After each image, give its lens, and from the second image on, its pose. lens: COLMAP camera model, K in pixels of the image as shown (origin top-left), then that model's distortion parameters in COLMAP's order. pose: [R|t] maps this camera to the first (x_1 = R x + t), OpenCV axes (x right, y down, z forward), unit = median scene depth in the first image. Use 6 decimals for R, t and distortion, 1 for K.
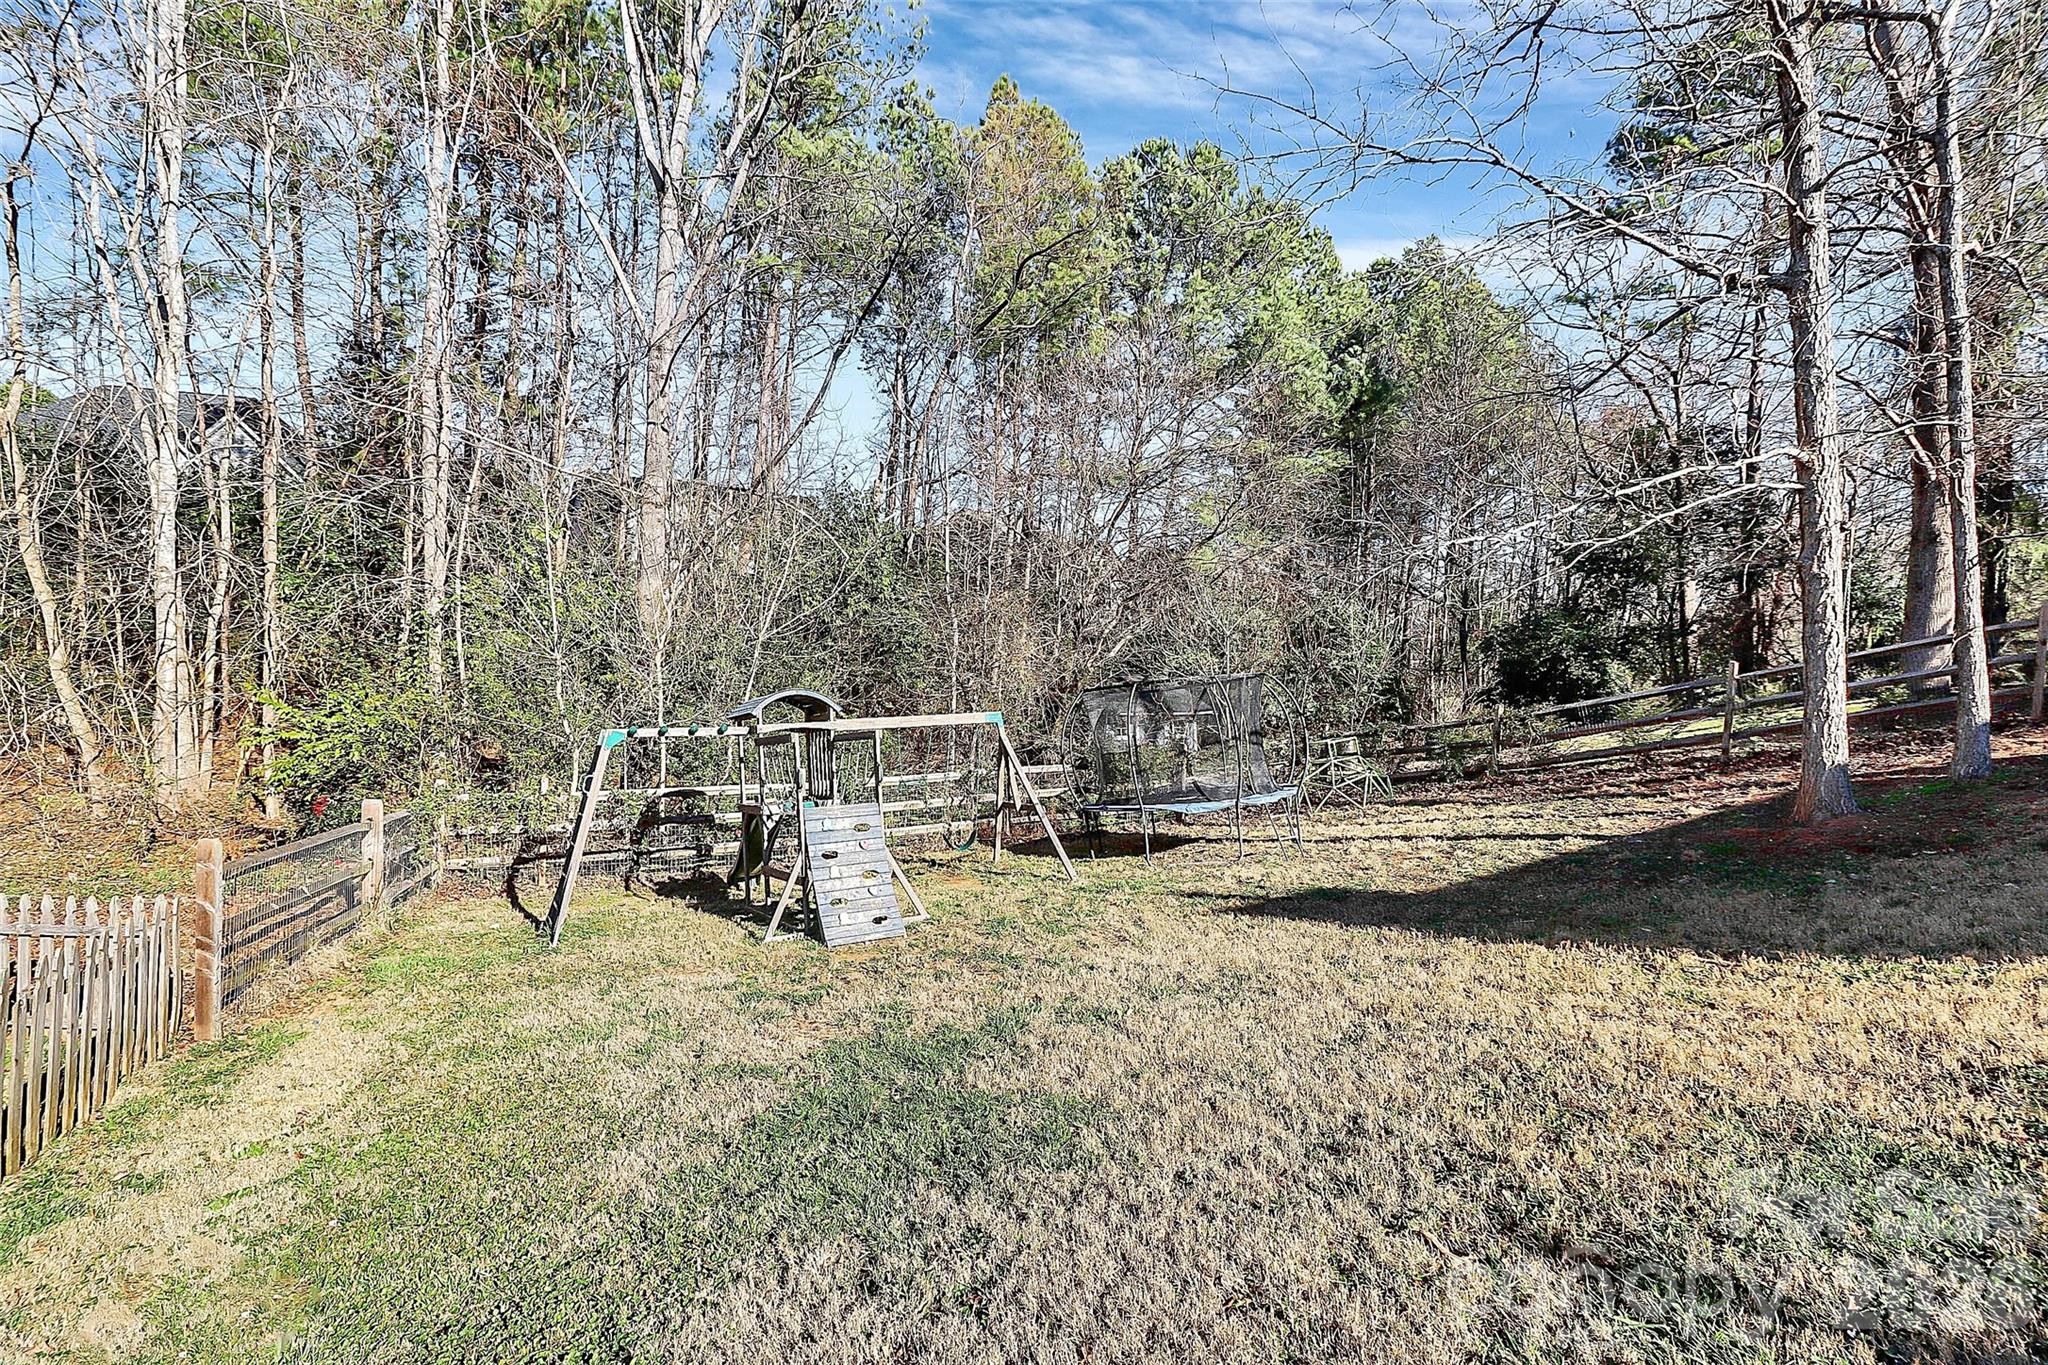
lens RADIAL K [[998.1, 0, 1029.5], [0, 998.1, 672.0], [0, 0, 1]] dist [0.006076, 0.000101]
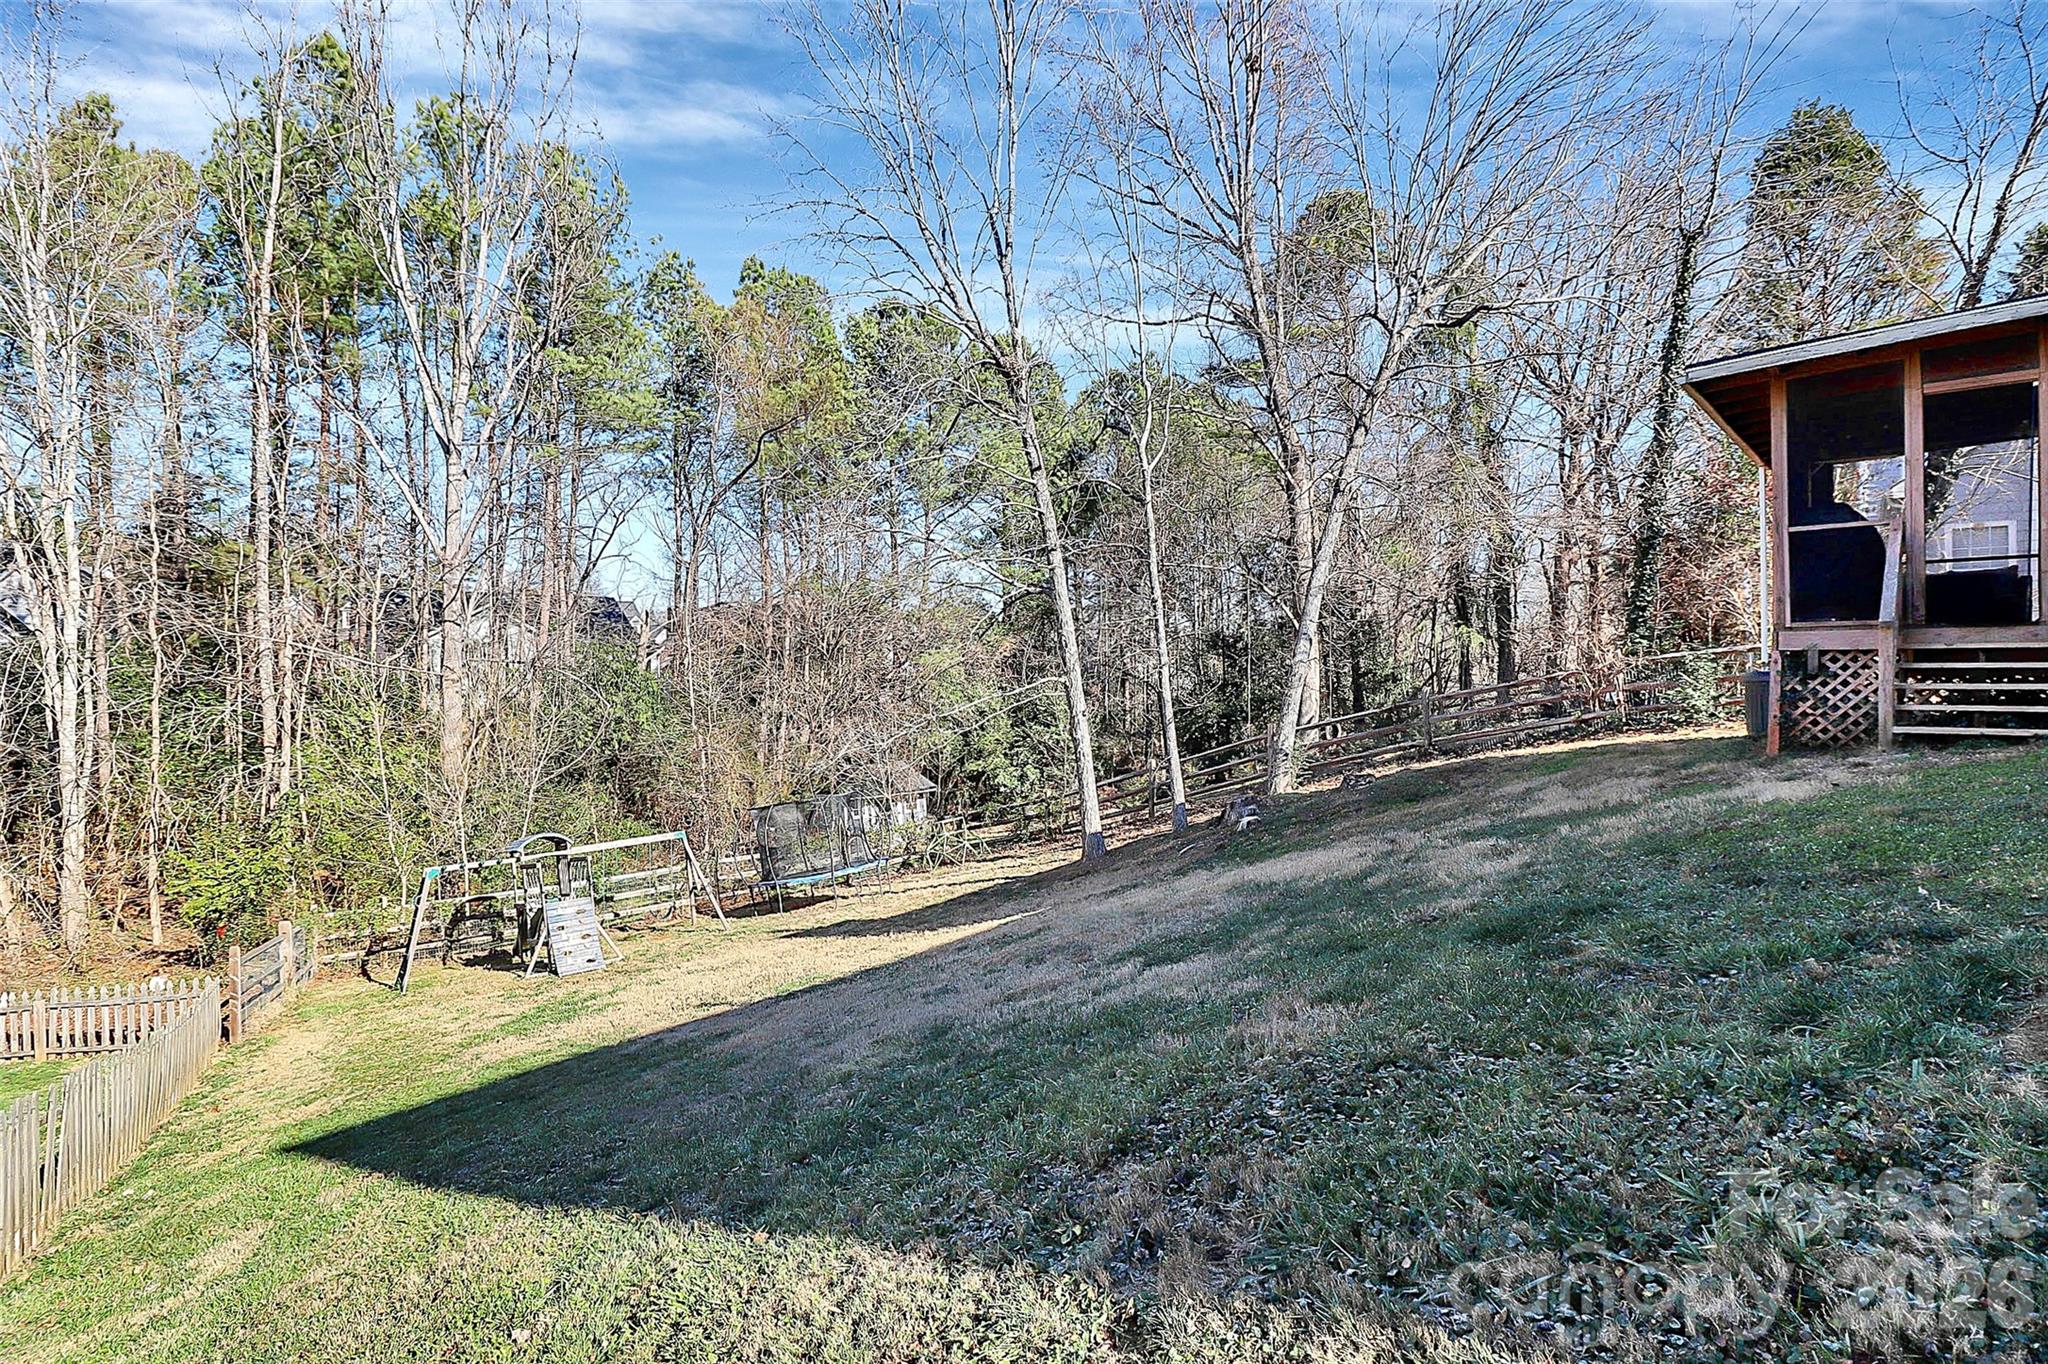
lens RADIAL K [[1031.7, 0, 1019.5], [0, 1031.7, 678.1], [0, 0, 1]] dist [-0.001831, -0.000892]
pose [[0.988564, -0.063401, 0.136826, 0.288957], [0.069088, 0.996916, -0.037216, -0.105009], [-0.134044, 0.046243, 0.989896, -0.724461]]
